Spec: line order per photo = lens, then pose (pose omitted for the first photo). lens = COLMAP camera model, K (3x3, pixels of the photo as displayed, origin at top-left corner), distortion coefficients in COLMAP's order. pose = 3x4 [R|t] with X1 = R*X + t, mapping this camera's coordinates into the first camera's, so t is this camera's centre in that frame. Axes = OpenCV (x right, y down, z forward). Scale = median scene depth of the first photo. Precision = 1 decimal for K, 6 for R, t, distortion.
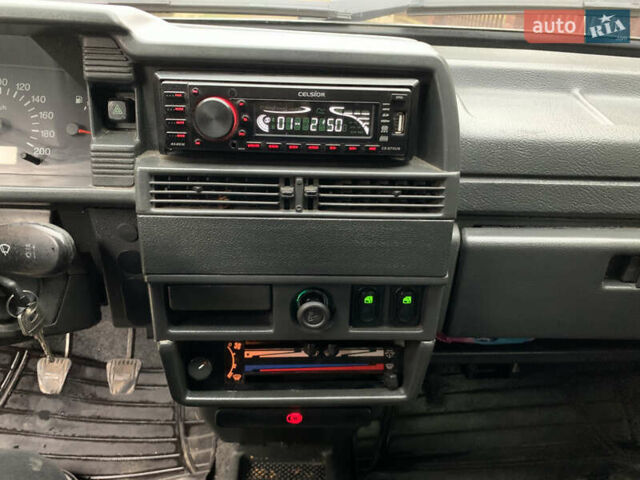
lens RADIAL K [[489.7, 0, 322.2], [0, 489.7, 238.5], [0, 0, 1]] dist [0.010491, -0.002606]
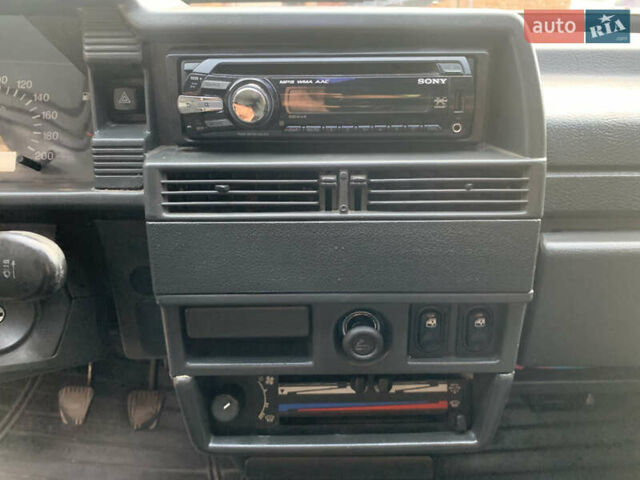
lens RADIAL K [[495.7, 0, 323.4], [0, 495.7, 232.9], [0, 0, 1]] dist [-0.001898, -0.001978]
pose [[0.998333, -0.023307, -0.052801, -0.032189], [0.020488, 0.998367, -0.053322, 0.016273], [0.053957, 0.052151, 0.997180, 0.156820]]
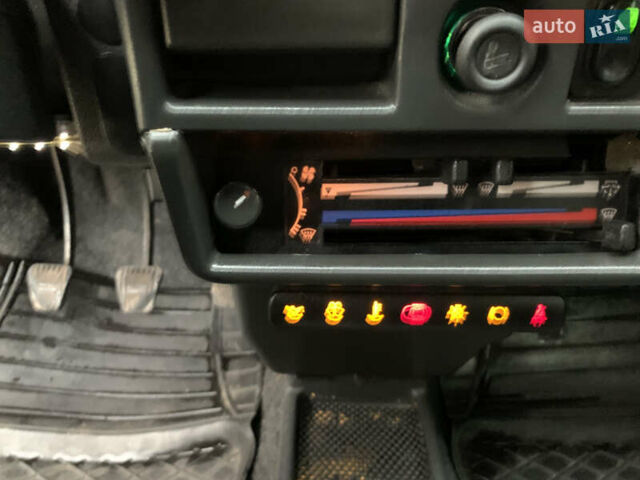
lens RADIAL K [[489.7, 0, 322.2], [0, 489.7, 238.5], [0, 0, 1]] dist [0.010491, -0.002606]
pose [[0.997350, -0.003786, -0.072649, -0.123769], [0.010123, 0.996152, 0.087059, 0.248468], [0.072040, -0.087563, 0.993551, 0.495267]]
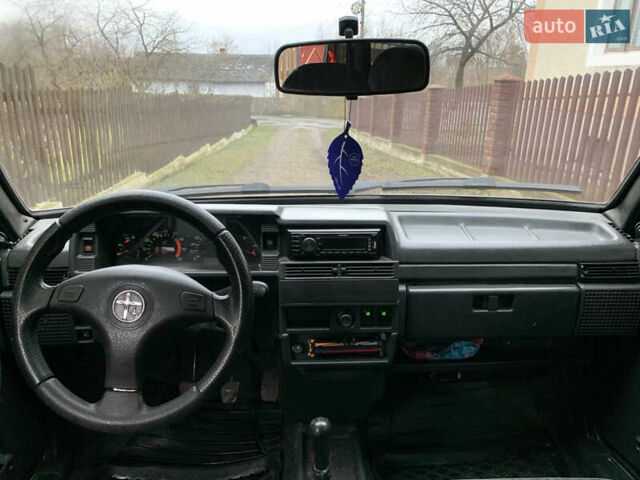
lens RADIAL K [[495.7, 0, 323.4], [0, 495.7, 232.9], [0, 0, 1]] dist [-0.001898, -0.001978]
pose [[0.999292, -0.032392, -0.019143, -0.061693], [0.027055, 0.972171, -0.232704, 0.274792], [0.026148, 0.232022, 0.972359, -1.377843]]
